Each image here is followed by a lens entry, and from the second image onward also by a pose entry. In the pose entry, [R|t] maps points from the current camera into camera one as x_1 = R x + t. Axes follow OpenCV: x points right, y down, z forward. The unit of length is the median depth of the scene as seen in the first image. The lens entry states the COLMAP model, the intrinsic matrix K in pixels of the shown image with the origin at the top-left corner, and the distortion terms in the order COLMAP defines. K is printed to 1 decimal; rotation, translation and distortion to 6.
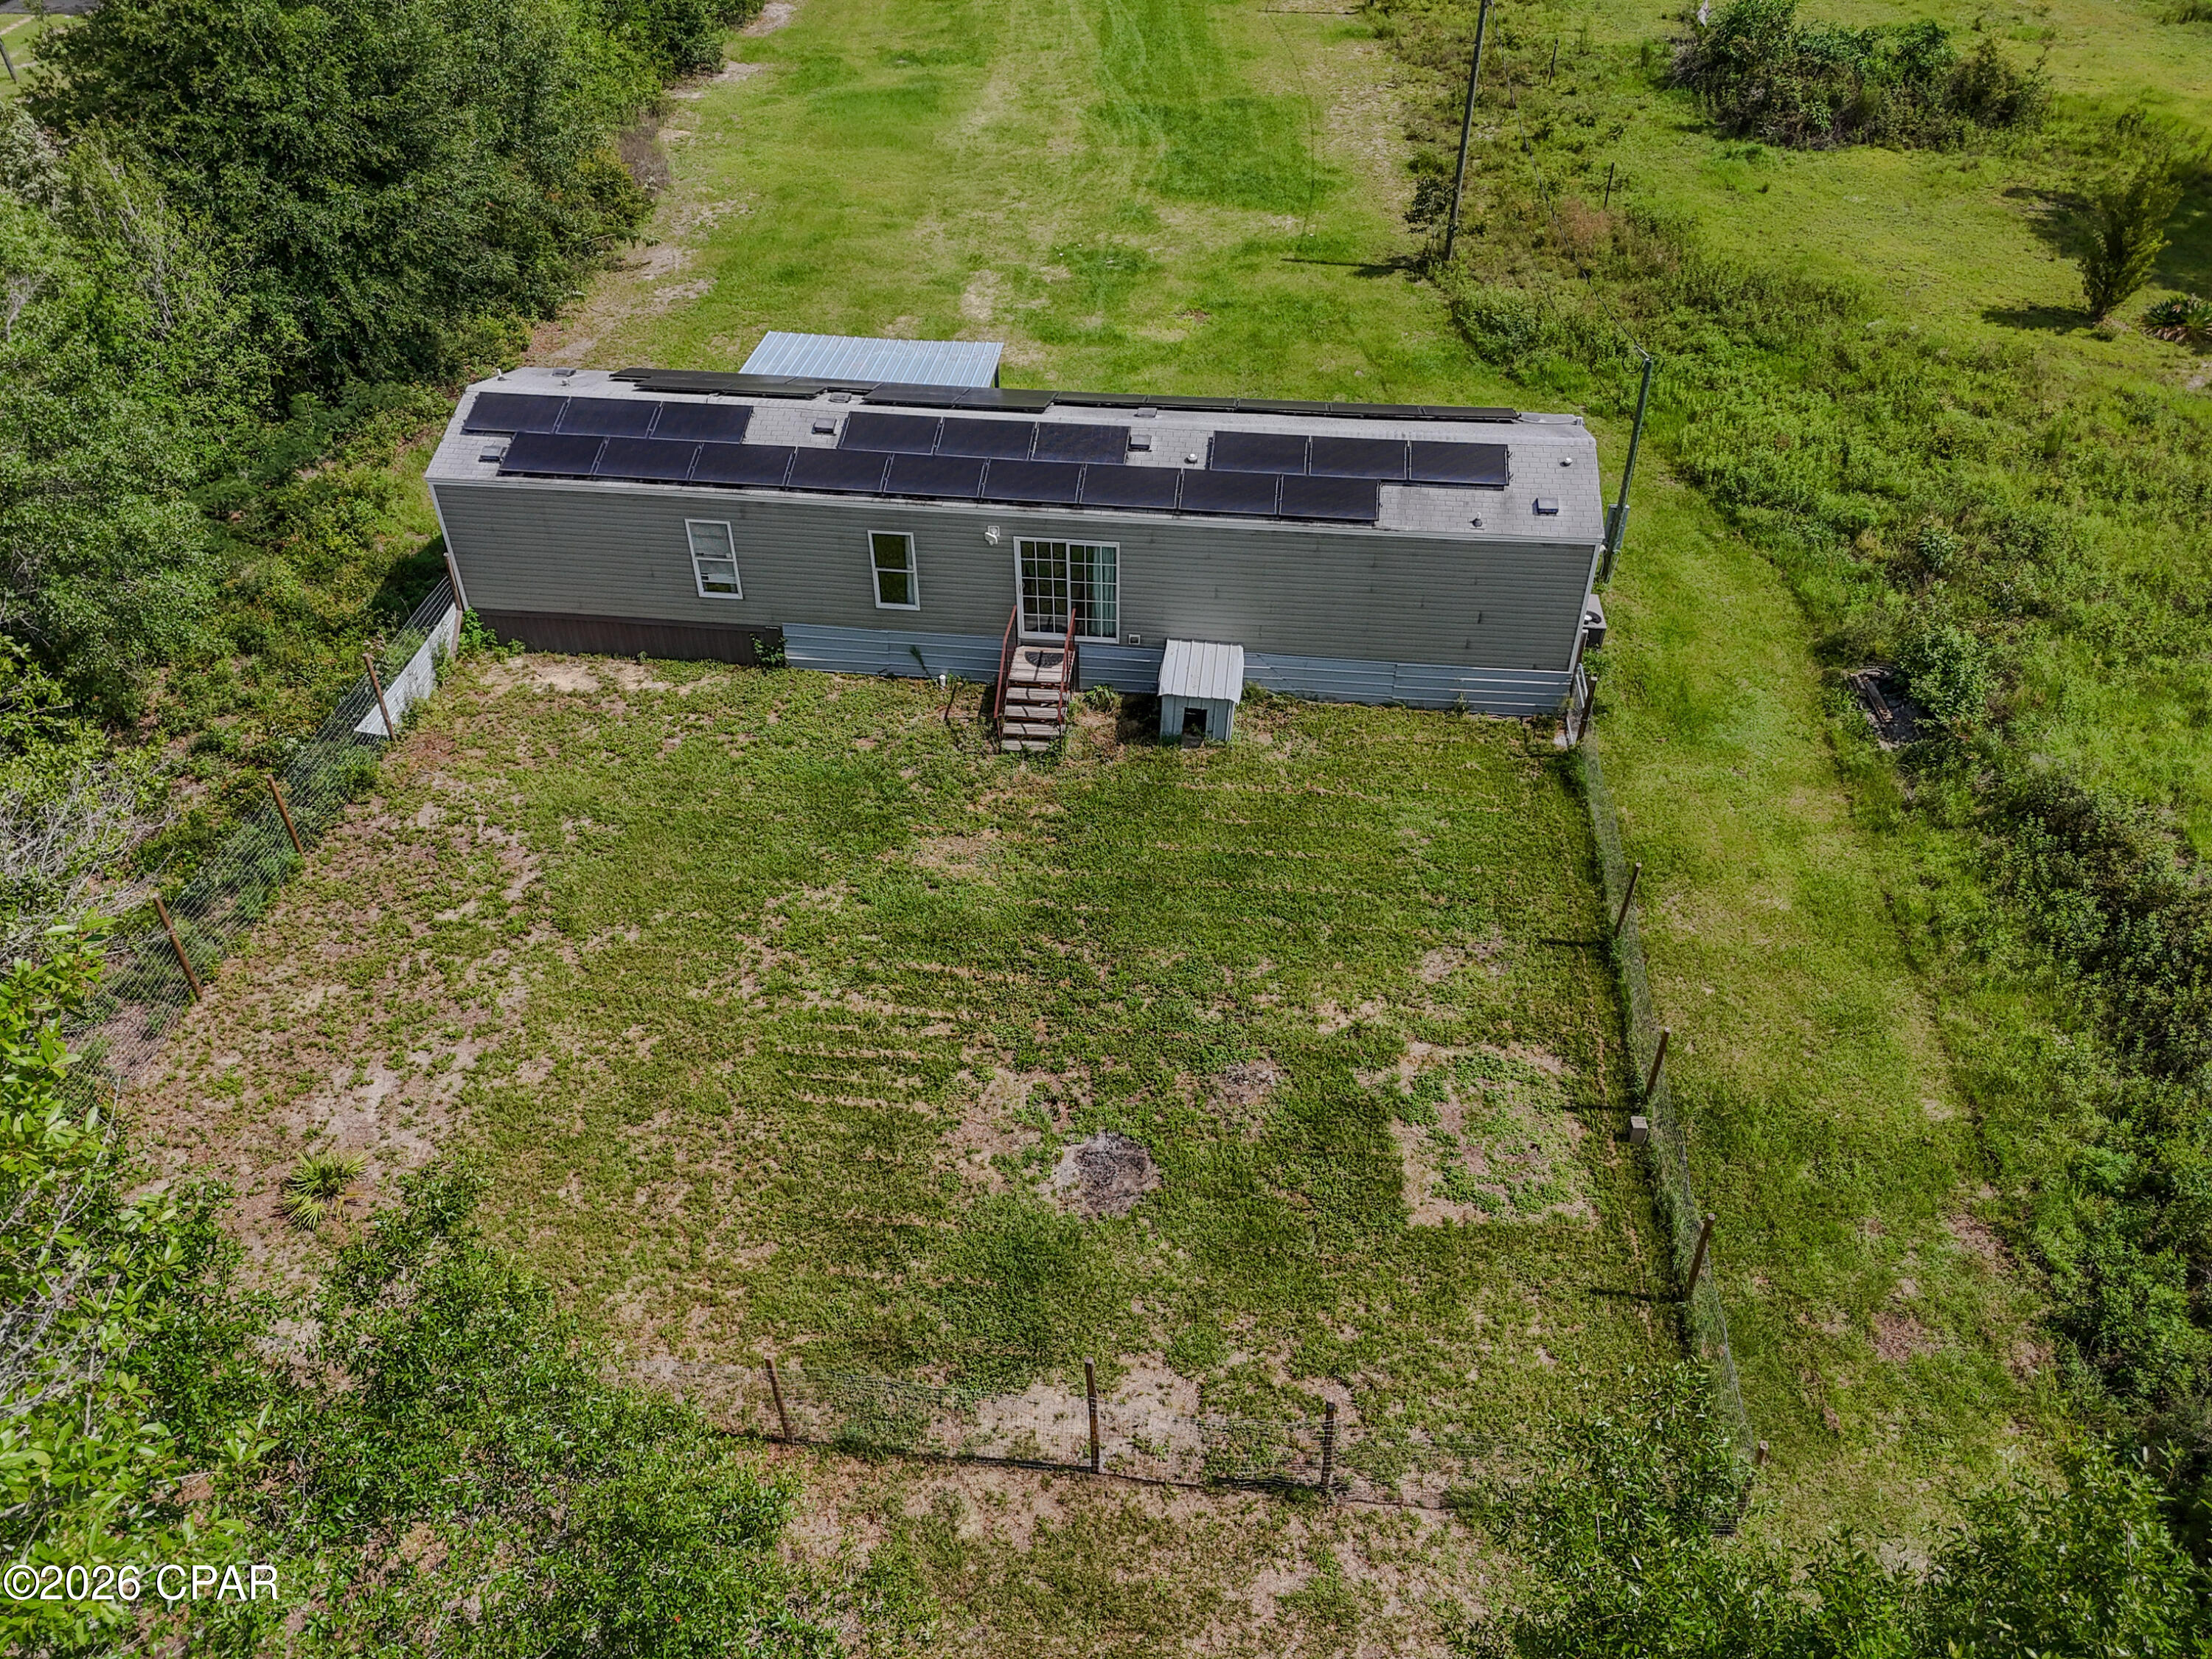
lens RADIAL K [[1595.9, 0, 1105.0], [0, 1595.9, 837.3], [0, 0, 1]] dist [0.040669, -0.002279]
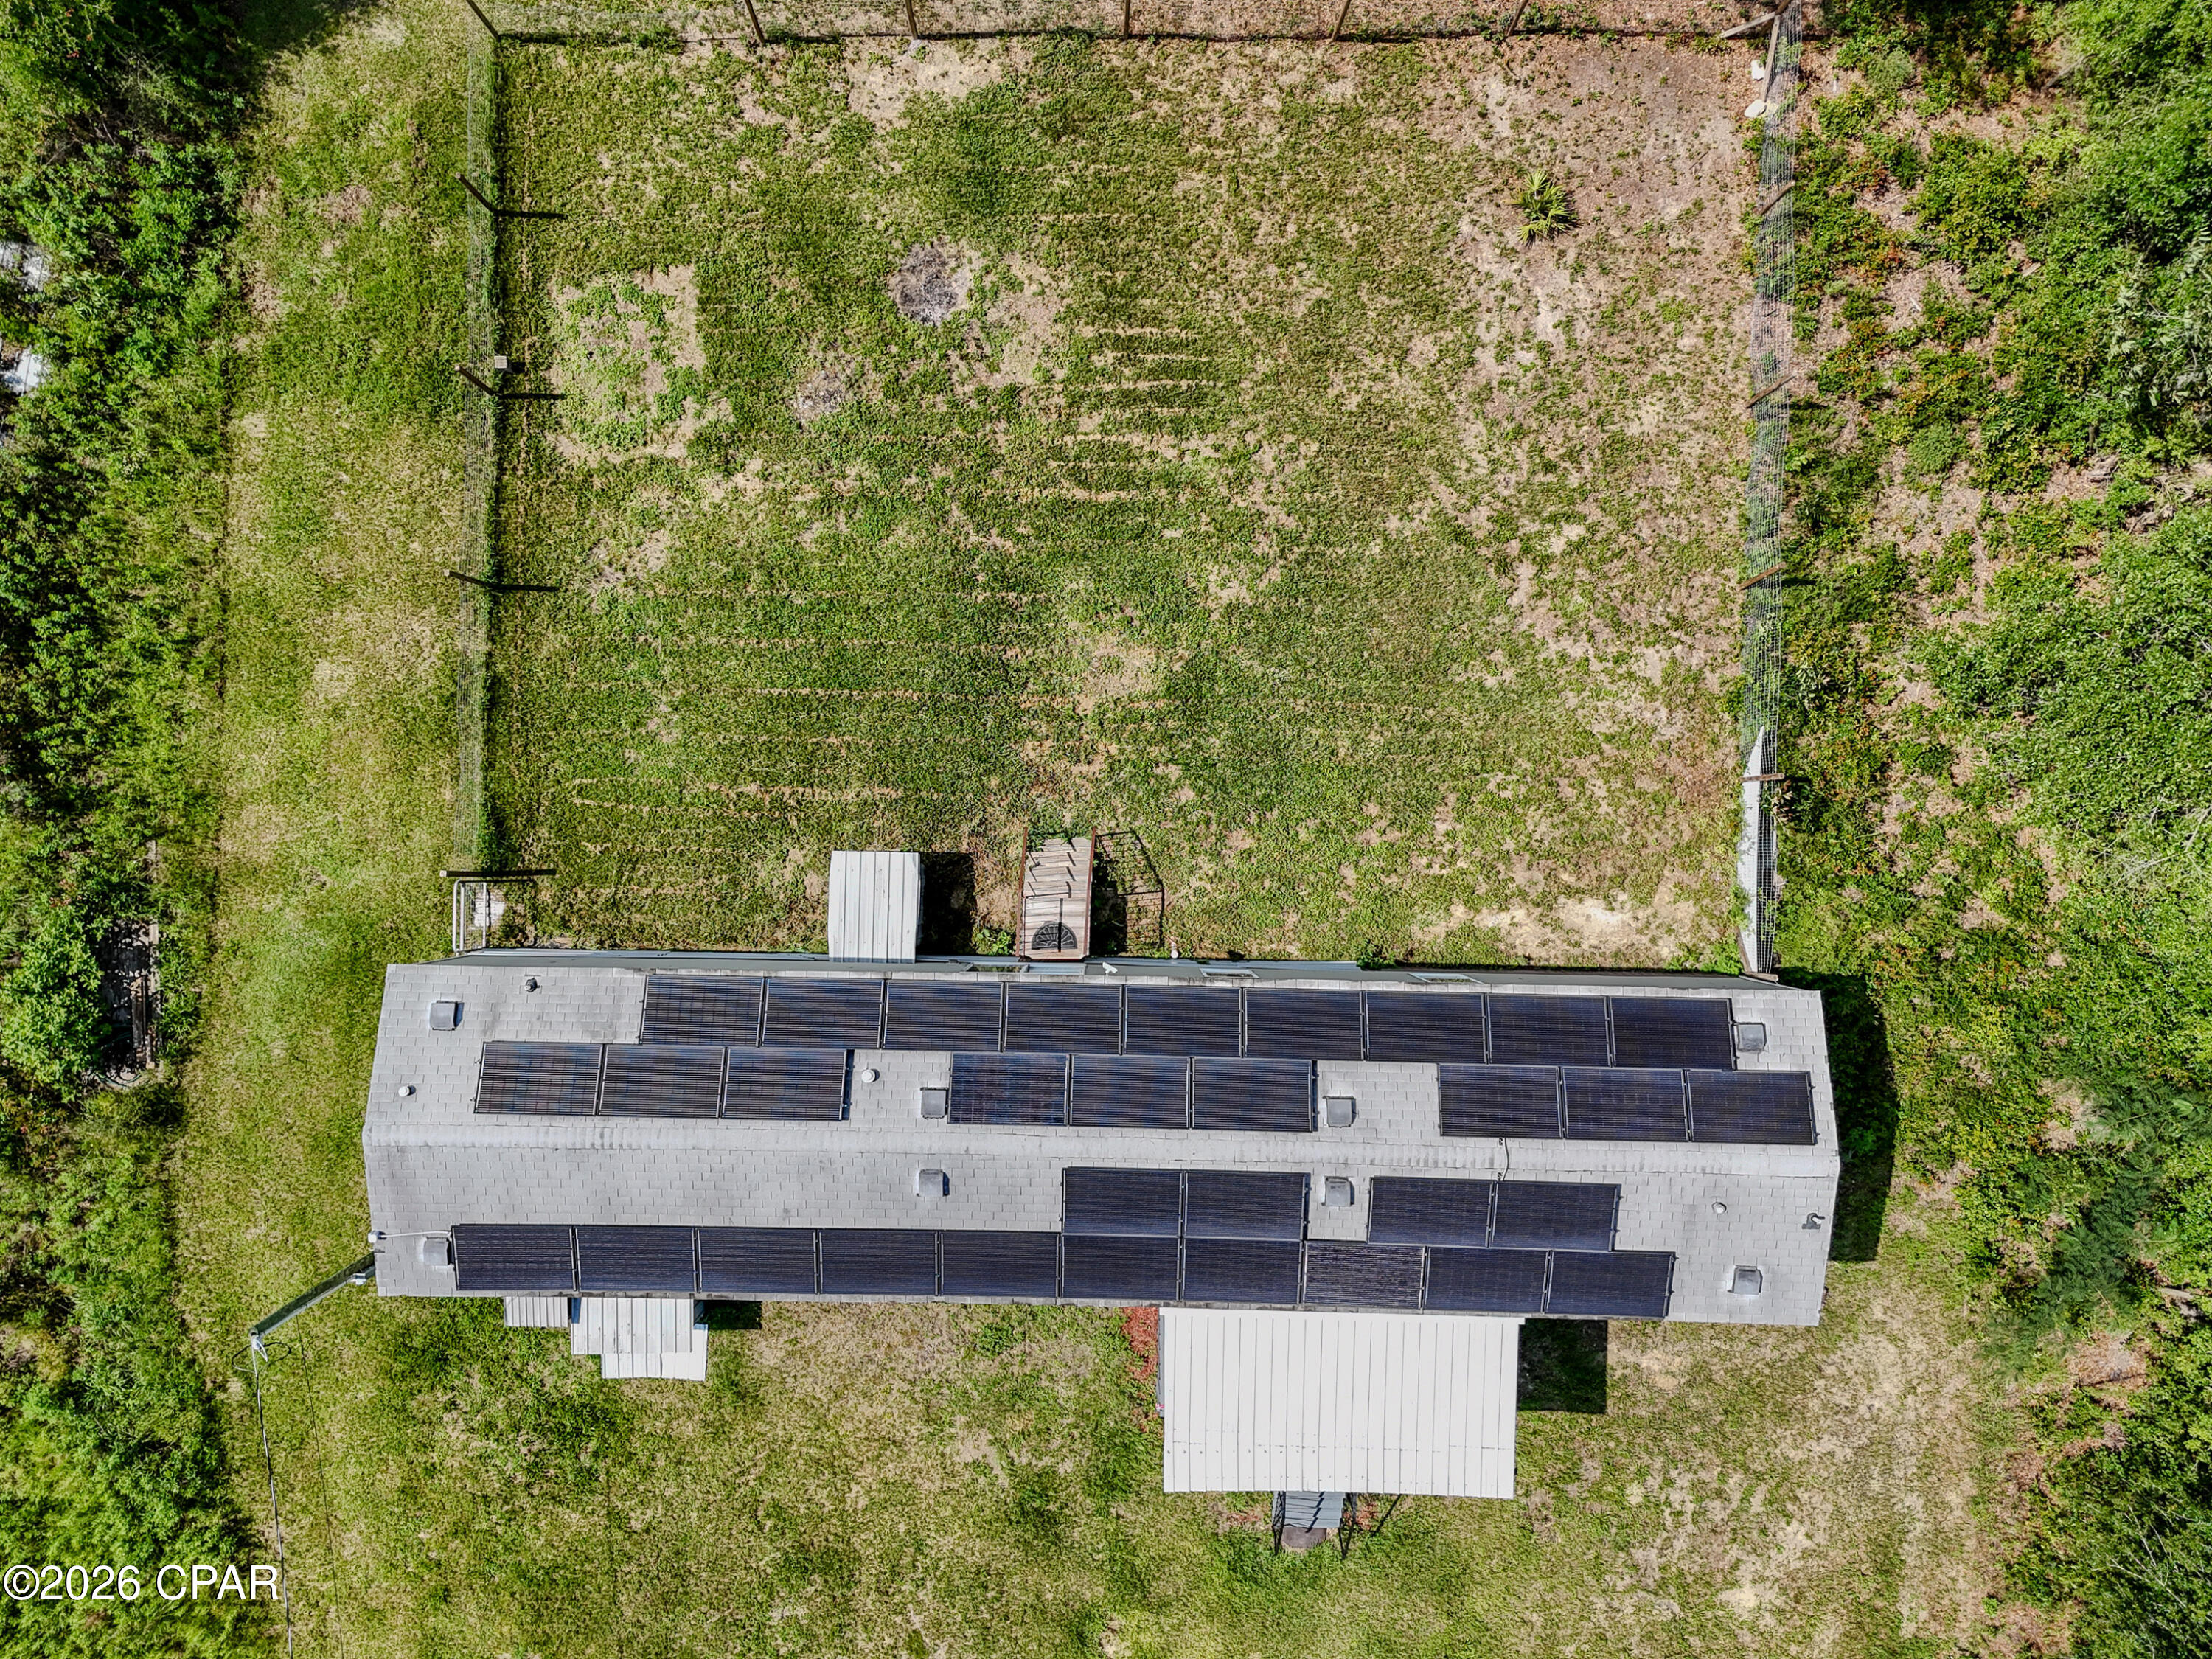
lens RADIAL K [[1595.9, 0, 1100.7], [0, 1595.9, 838.1], [0, 0, 1]] dist [0.040669, -0.002279]
pose [[-0.996047, 0.088023, 0.011913, -0.098456], [-0.047049, -0.636573, 0.769780, -0.941516], [0.075341, 0.766176, 0.638198, 0.485178]]
